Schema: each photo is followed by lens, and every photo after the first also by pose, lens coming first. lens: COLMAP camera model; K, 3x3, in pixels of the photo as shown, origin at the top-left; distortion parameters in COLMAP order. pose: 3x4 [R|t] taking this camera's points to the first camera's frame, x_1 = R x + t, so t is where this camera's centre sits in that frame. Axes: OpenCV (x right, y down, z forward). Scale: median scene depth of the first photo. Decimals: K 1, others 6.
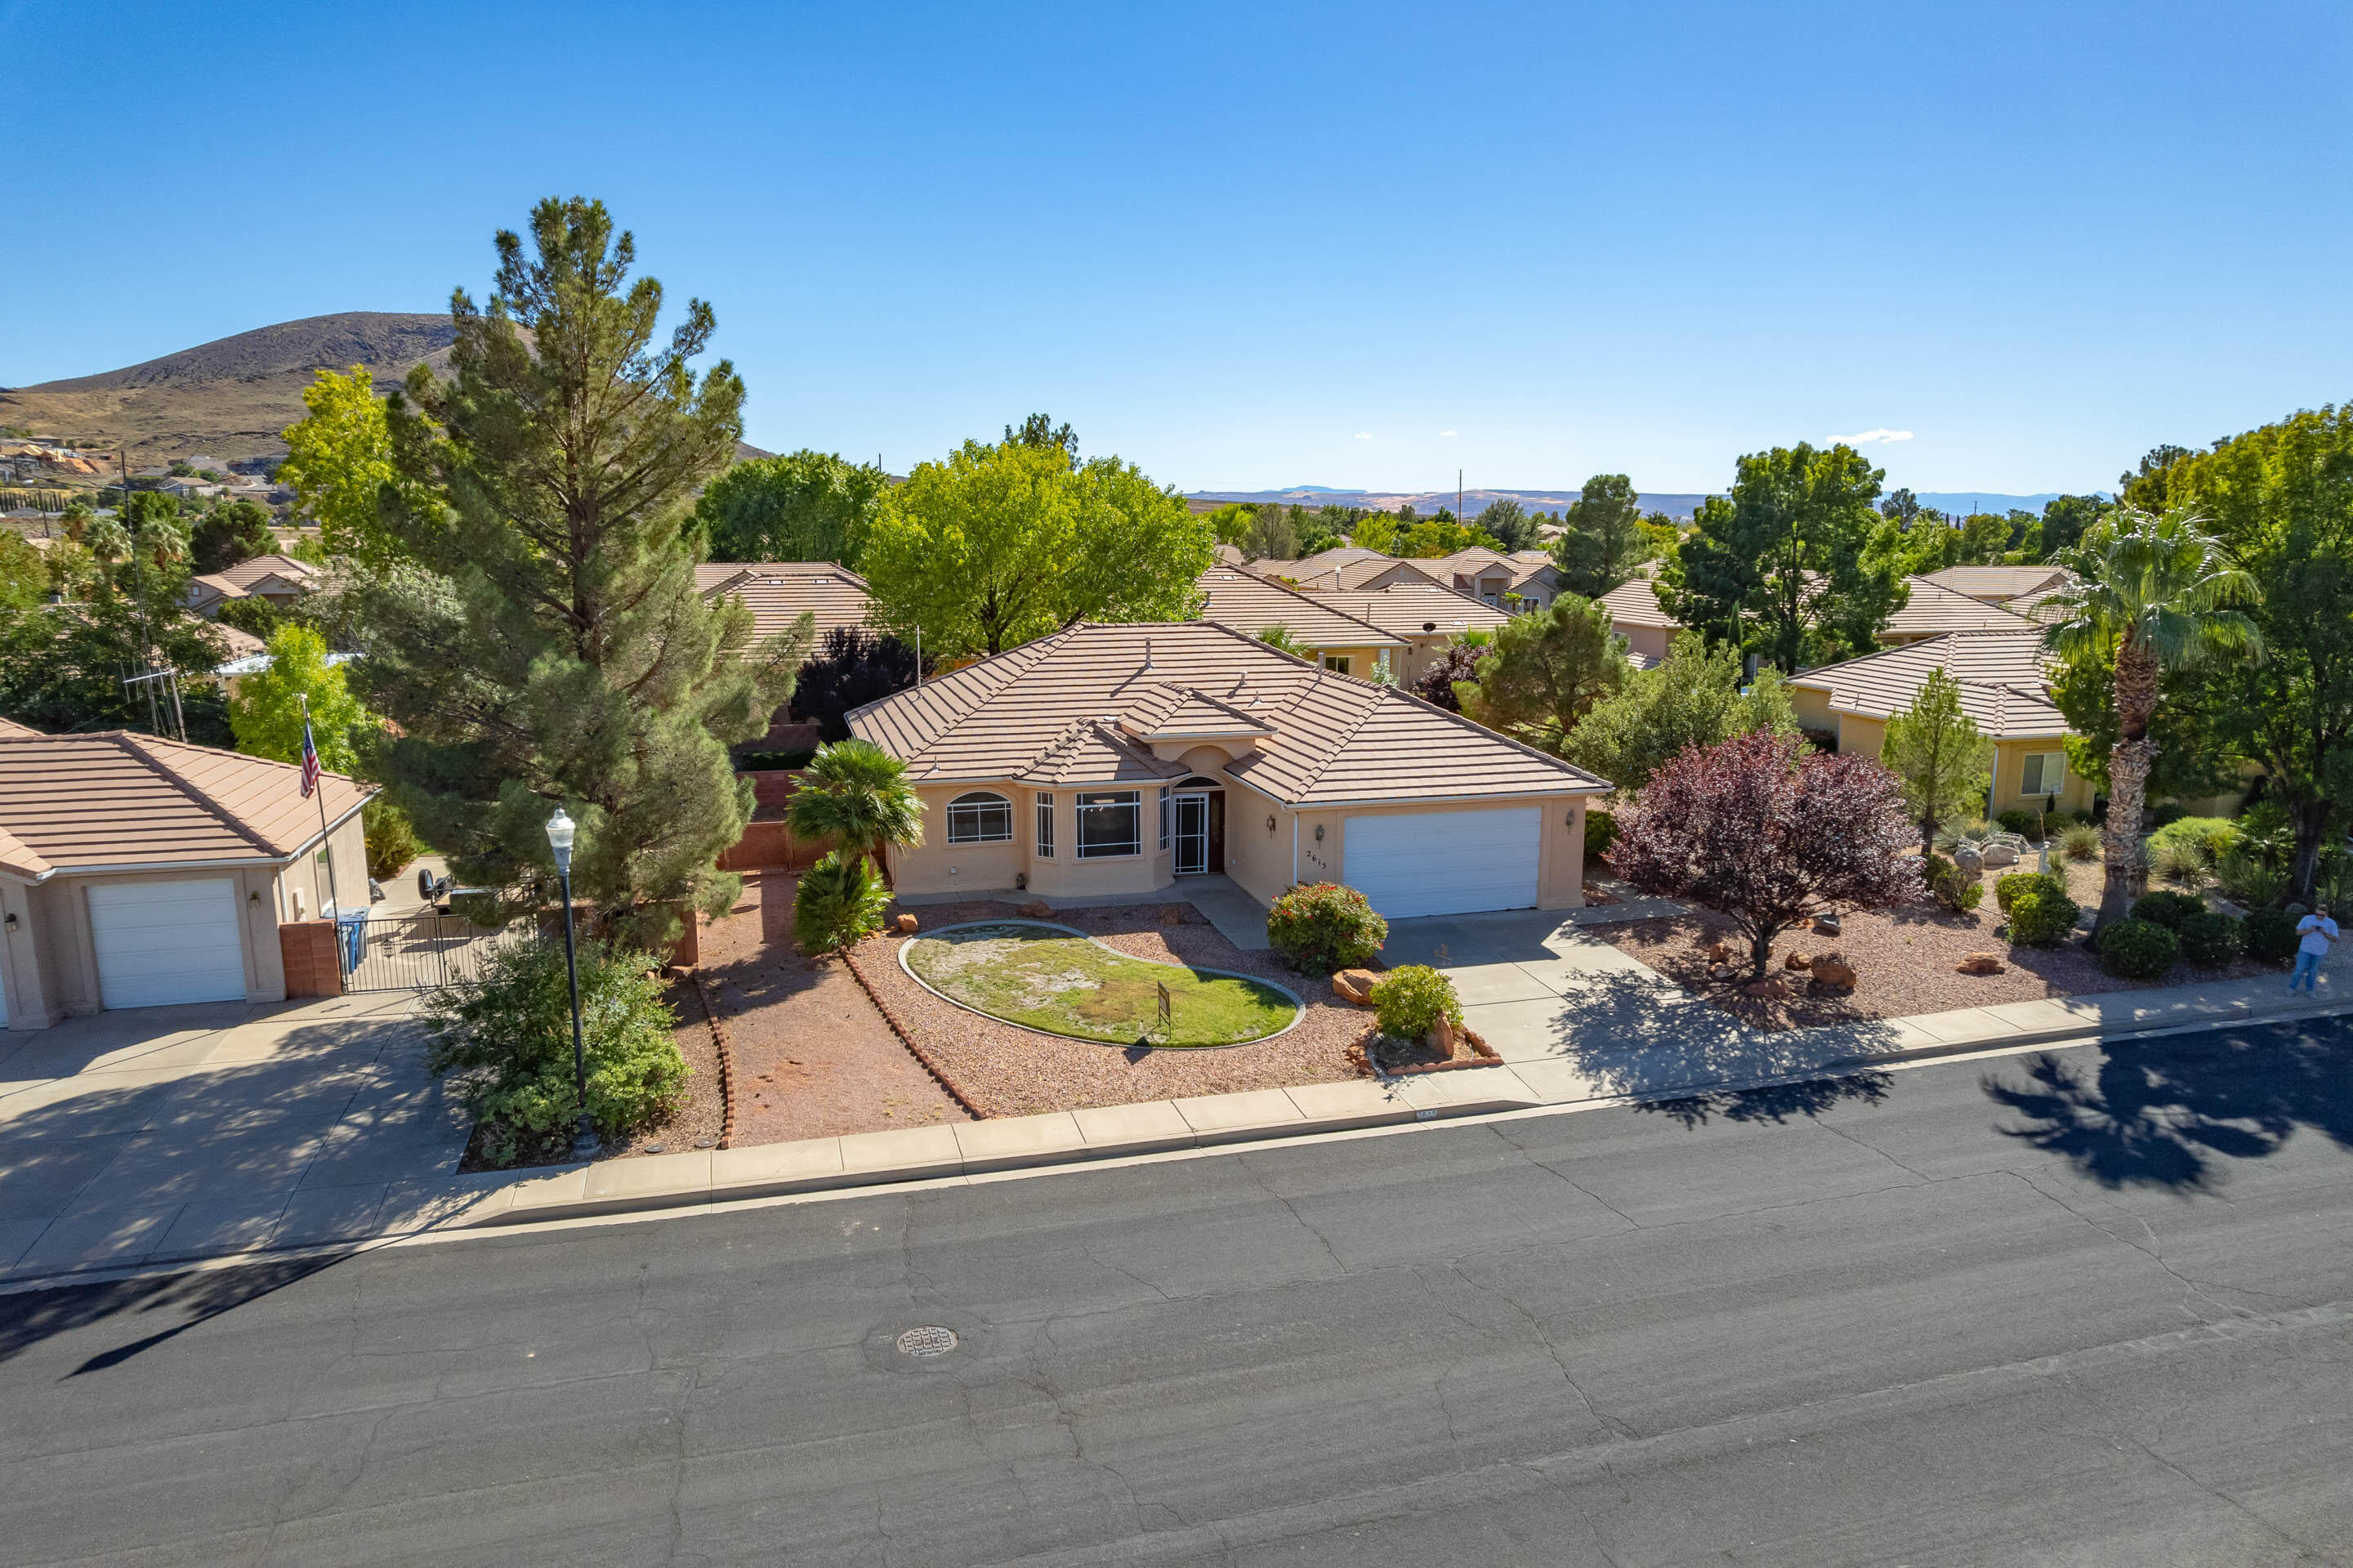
lens RADIAL K [[1507.8, 0, 1173.5], [0, 1507.8, 803.2], [0, 0, 1]] dist [-0.078188, 0.073493]
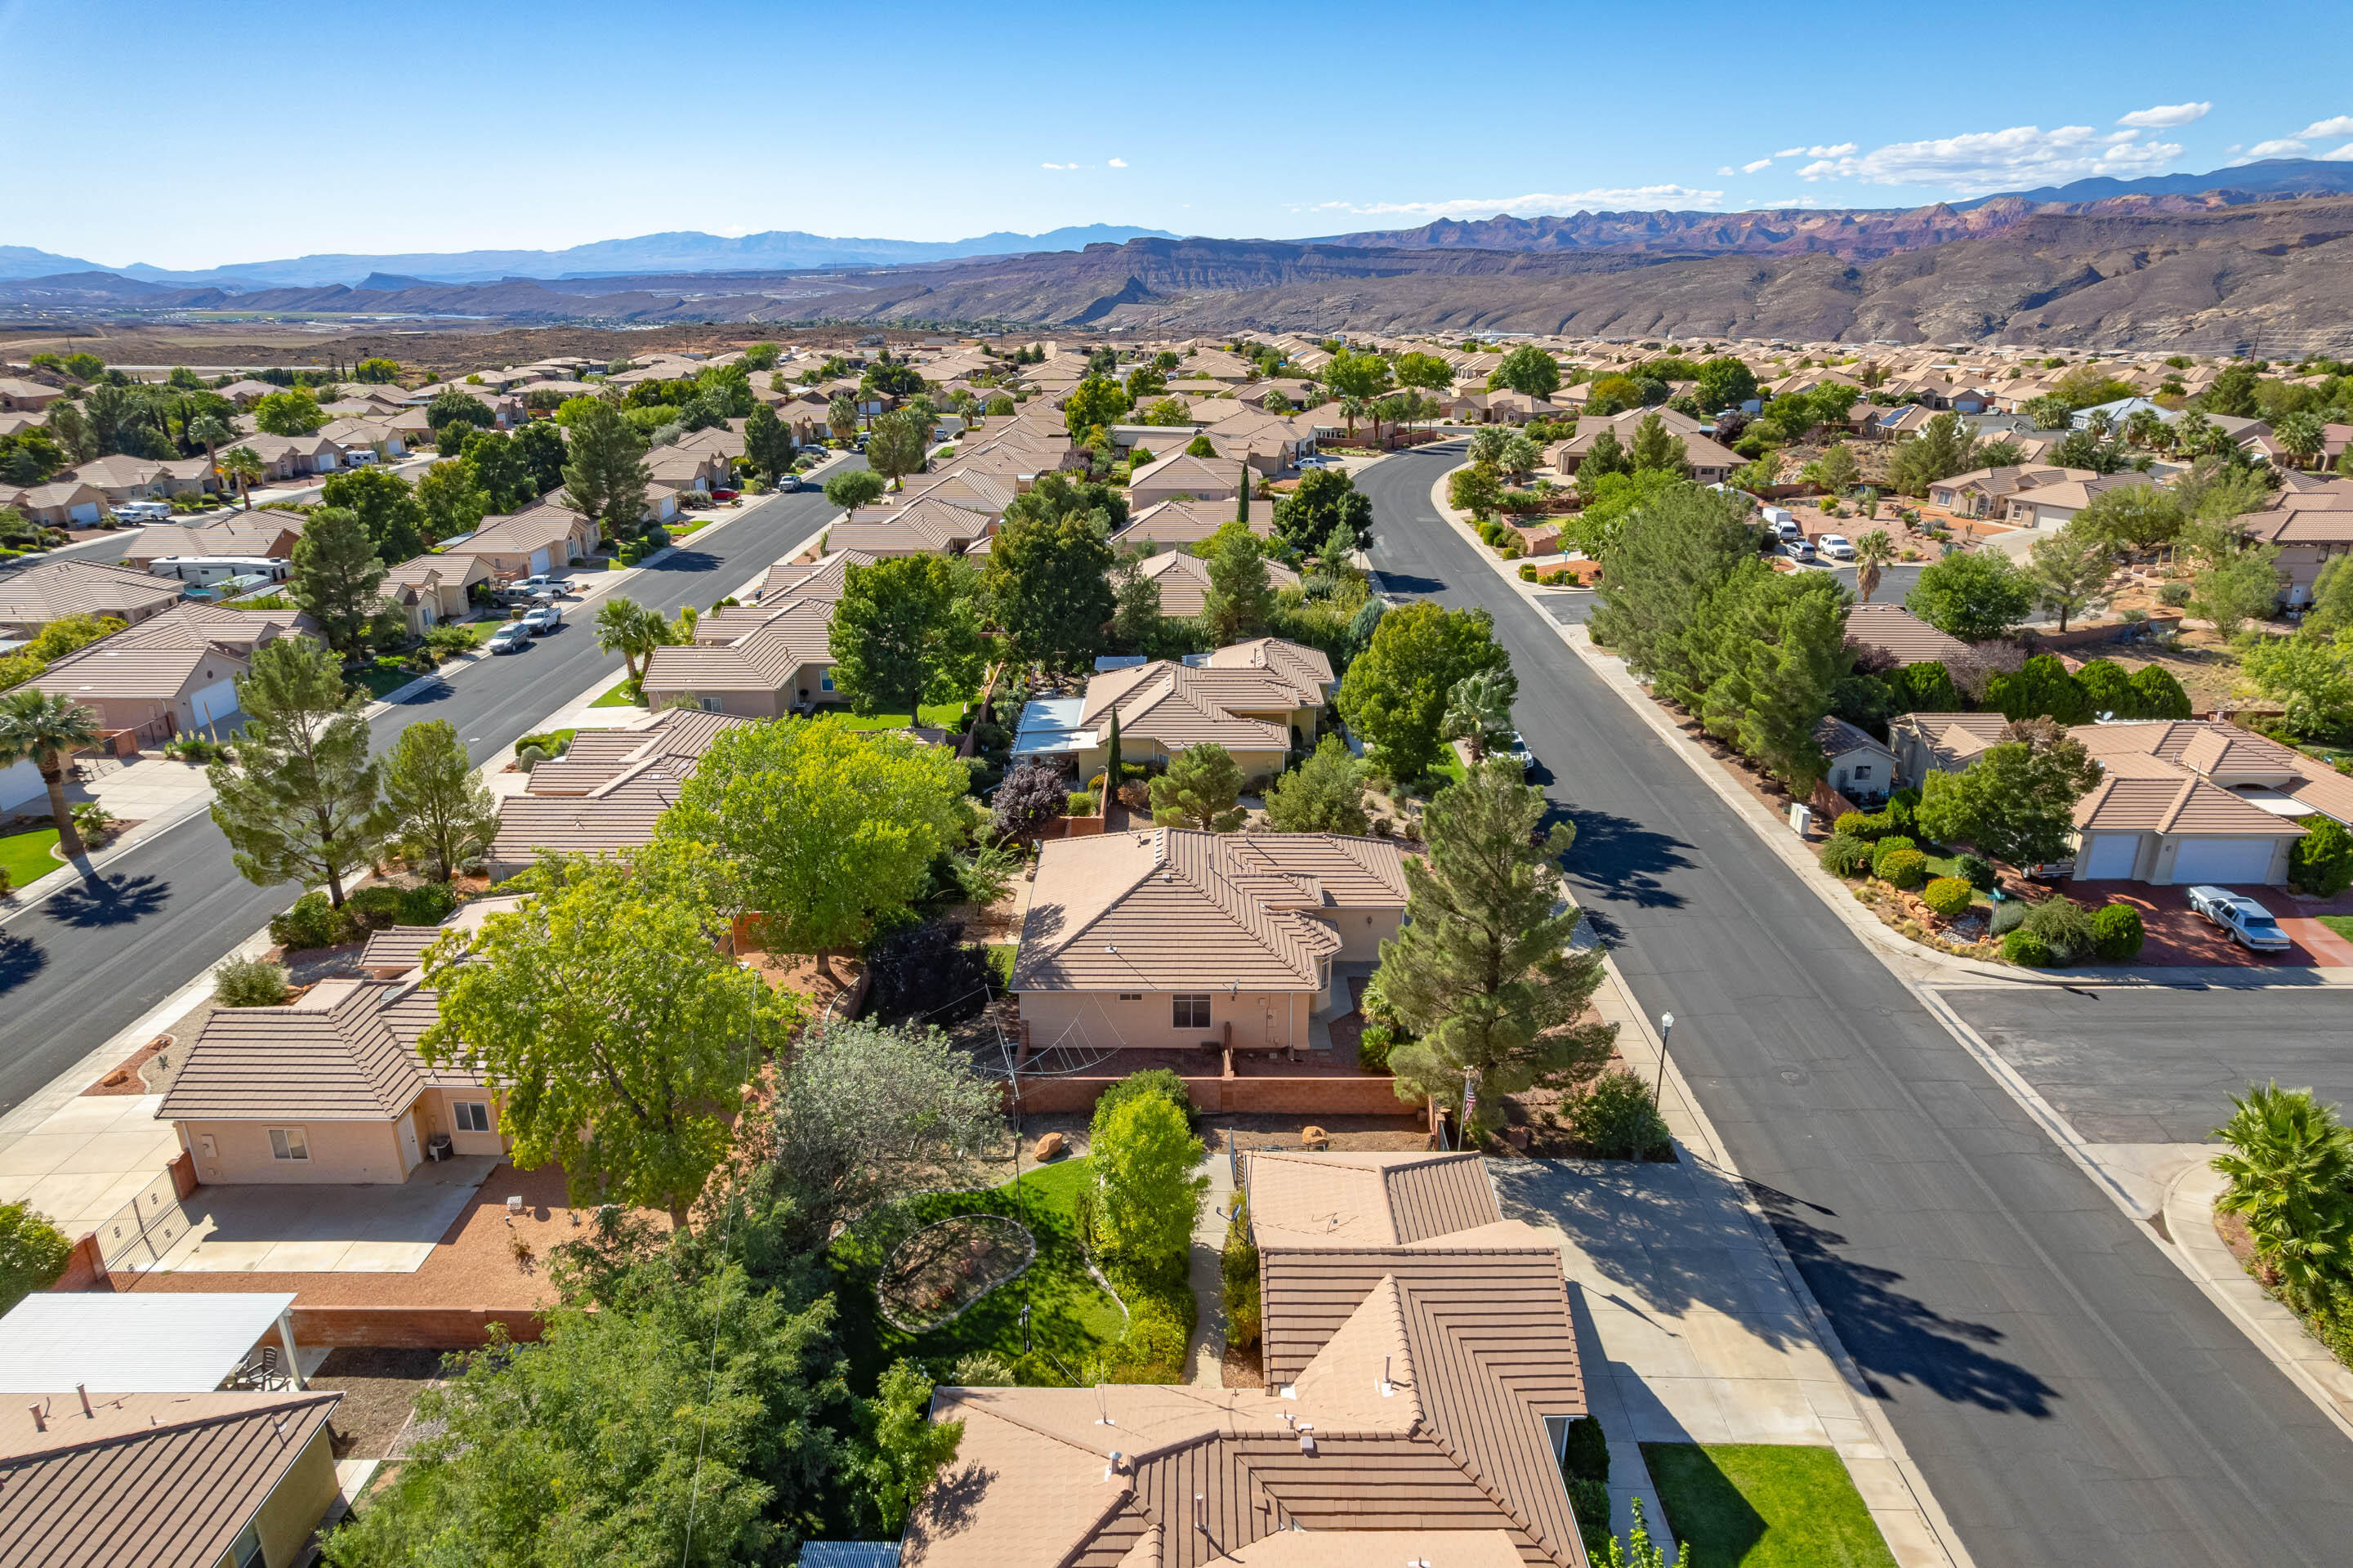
lens RADIAL K [[1507.8, 0, 1174.9], [0, 1507.8, 797.3], [0, 0, 1]] dist [-0.078188, 0.073493]
pose [[0.274890, -0.325284, 0.904779, -2.073428], [0.179913, 0.941813, 0.283937, -0.890474], [-0.944493, 0.084730, 0.317418, 0.709439]]
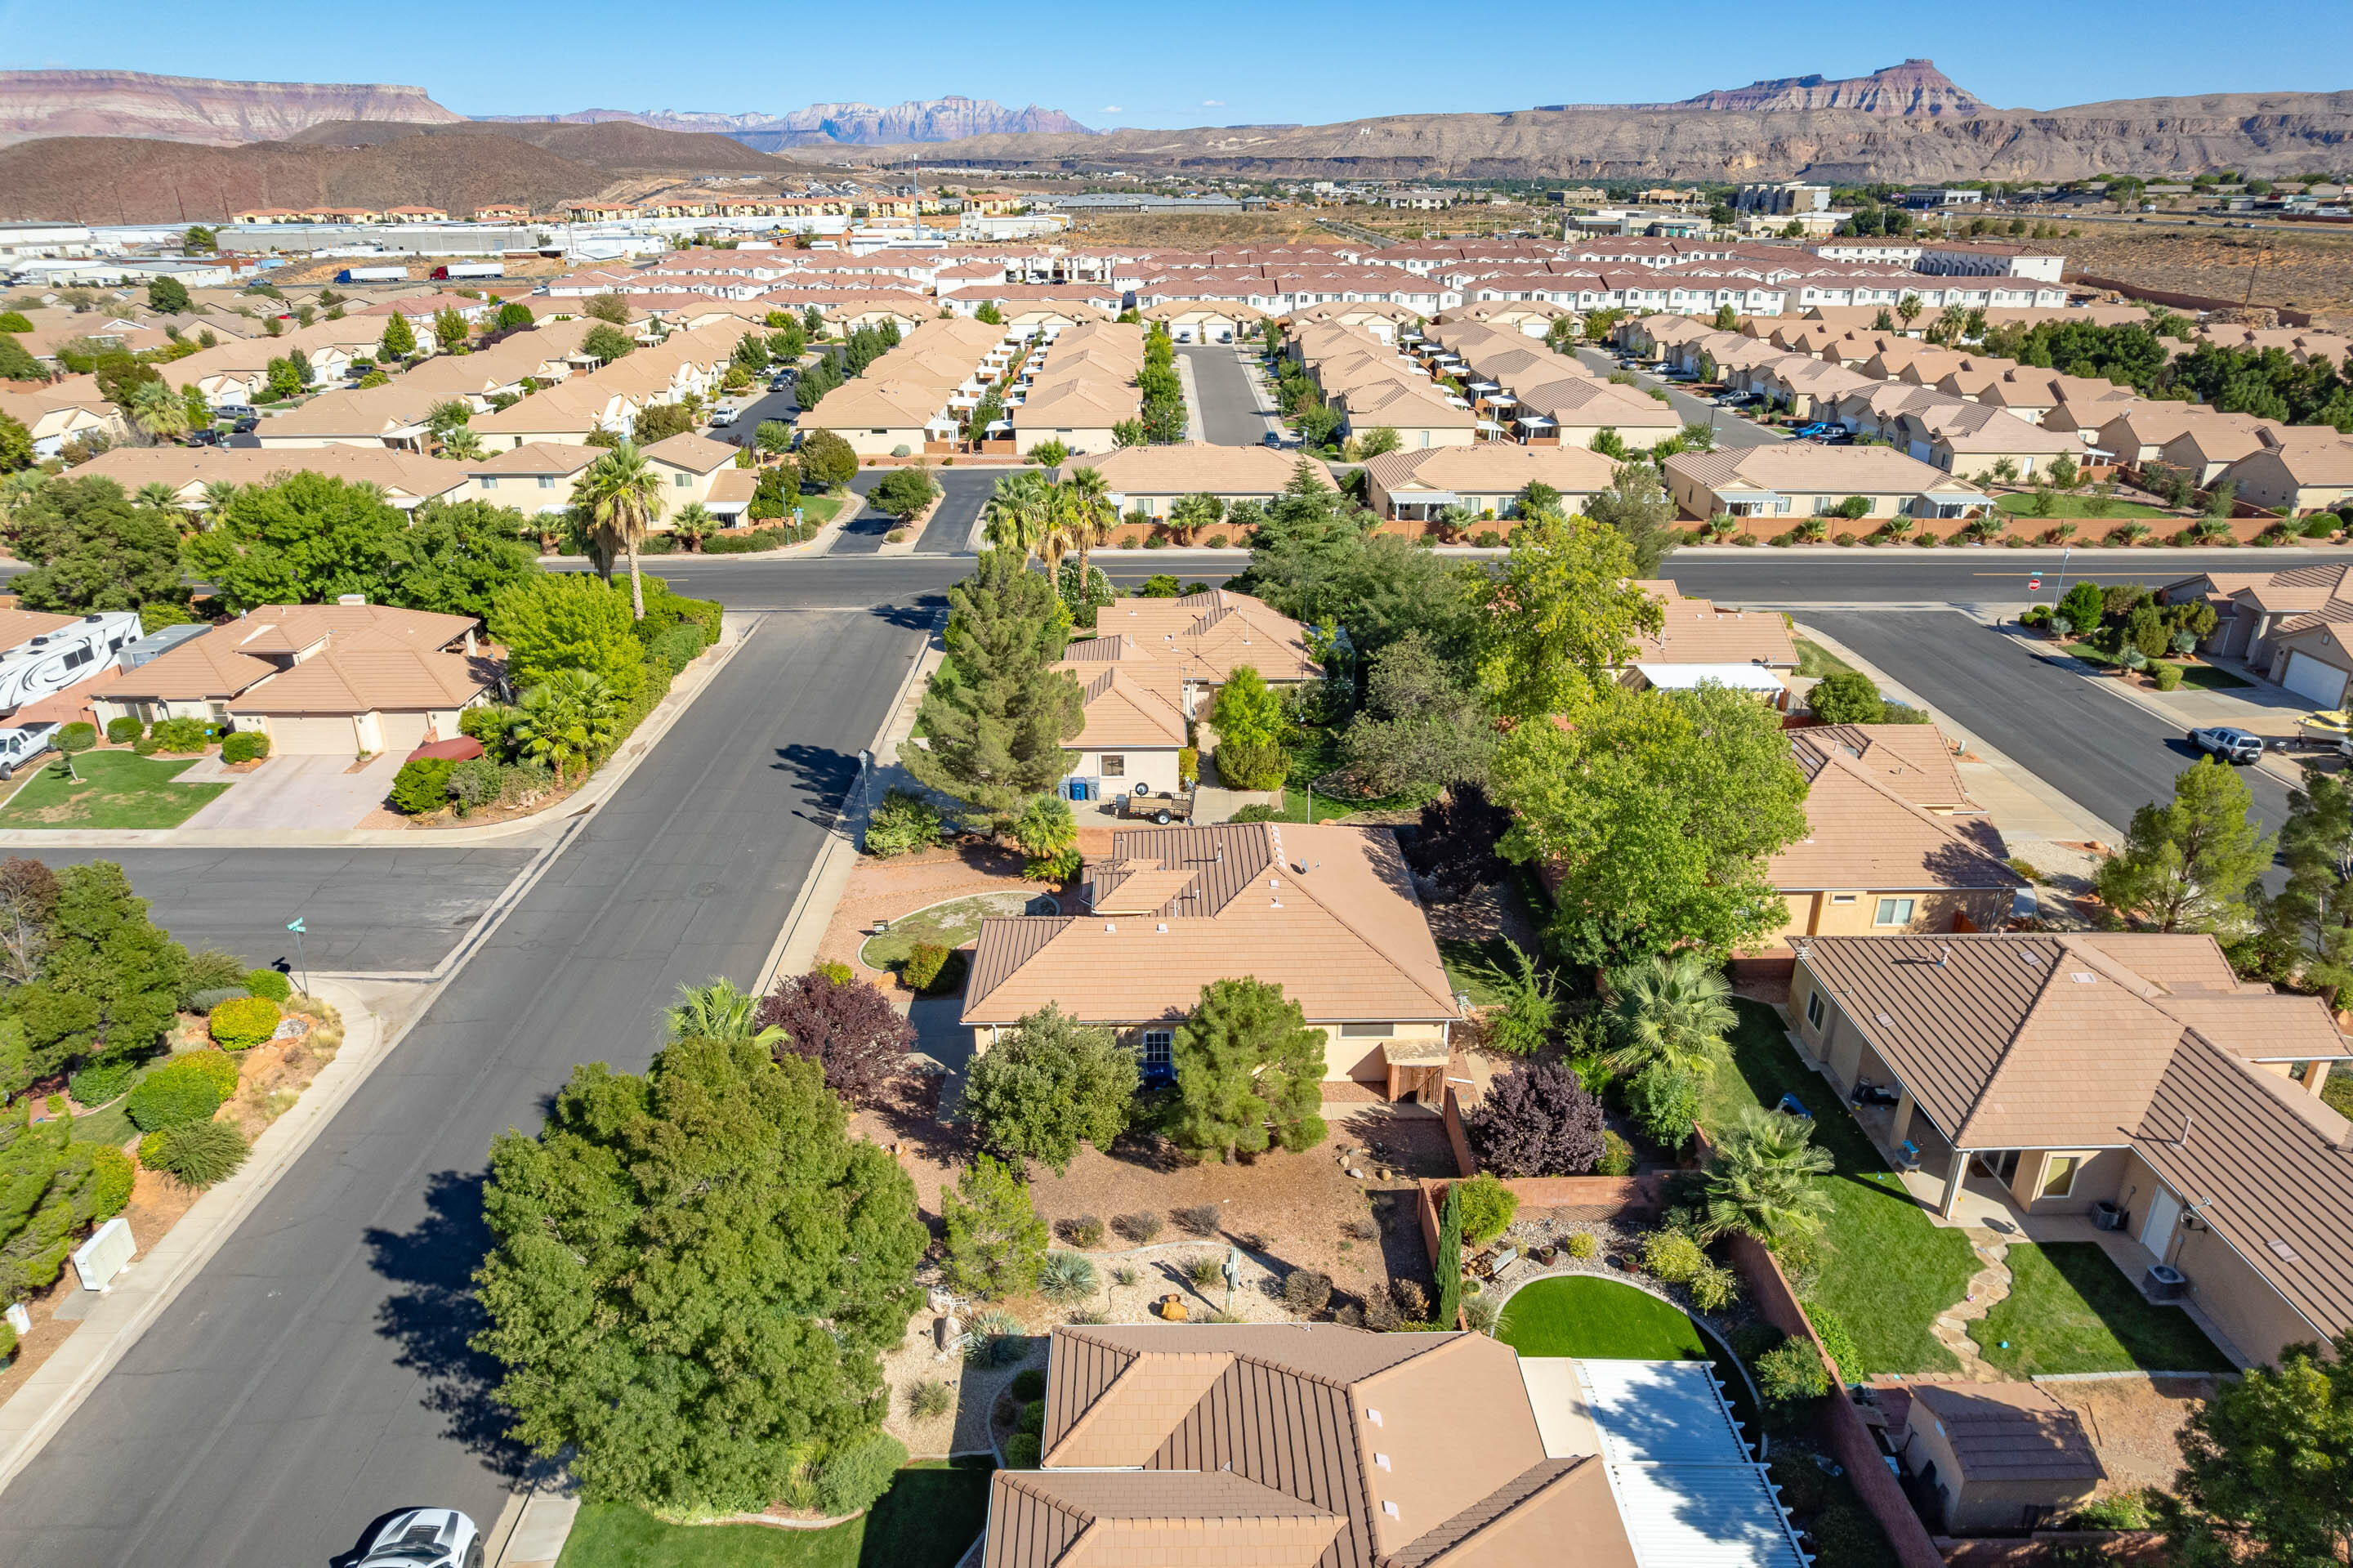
lens RADIAL K [[1507.8, 0, 1178.6], [0, 1507.8, 797.7], [0, 0, 1]] dist [-0.078188, 0.073493]
pose [[-0.253687, 0.370801, -0.893392, 1.786751], [-0.182633, 0.888633, 0.420686, -1.053706], [0.949889, 0.269885, -0.157714, 1.641114]]
